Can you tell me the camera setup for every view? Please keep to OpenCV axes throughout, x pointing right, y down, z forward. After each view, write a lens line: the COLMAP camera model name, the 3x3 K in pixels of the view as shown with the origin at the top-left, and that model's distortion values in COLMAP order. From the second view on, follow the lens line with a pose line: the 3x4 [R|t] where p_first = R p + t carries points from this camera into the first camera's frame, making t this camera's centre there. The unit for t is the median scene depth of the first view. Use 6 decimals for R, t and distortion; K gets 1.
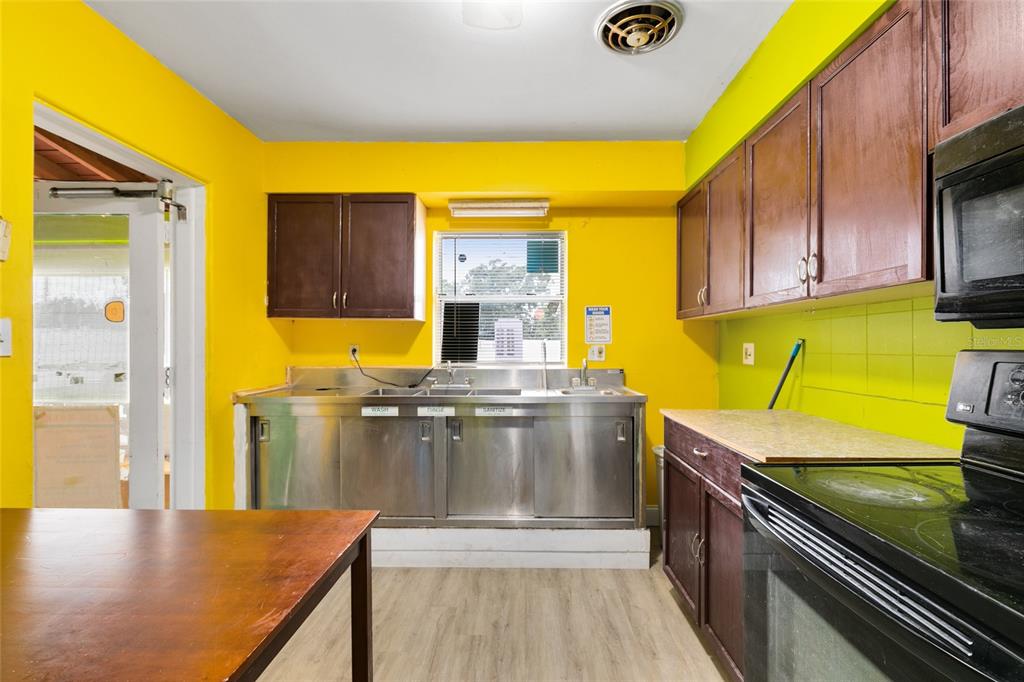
lens RADIAL K [[449.7, 0, 512.0], [0, 449.7, 341.0], [0, 0, 1]] dist [0.000154, 0.000002]
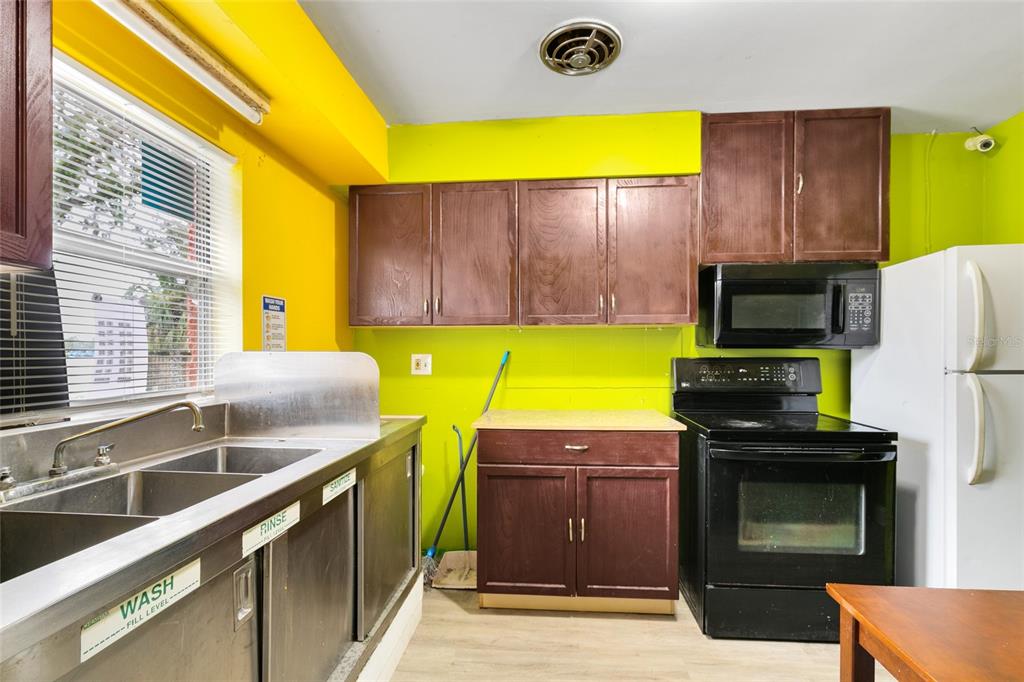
lens RADIAL K [[472.6, 0, 514.3], [0, 472.6, 356.5], [0, 0, 1]] dist [-0.000244, -0.000058]
pose [[0.054880, -0.006994, 0.998468, -0.568949], [-0.002909, 0.999970, 0.007165, 0.002182], [-0.998489, -0.003298, 0.054858, 0.758947]]
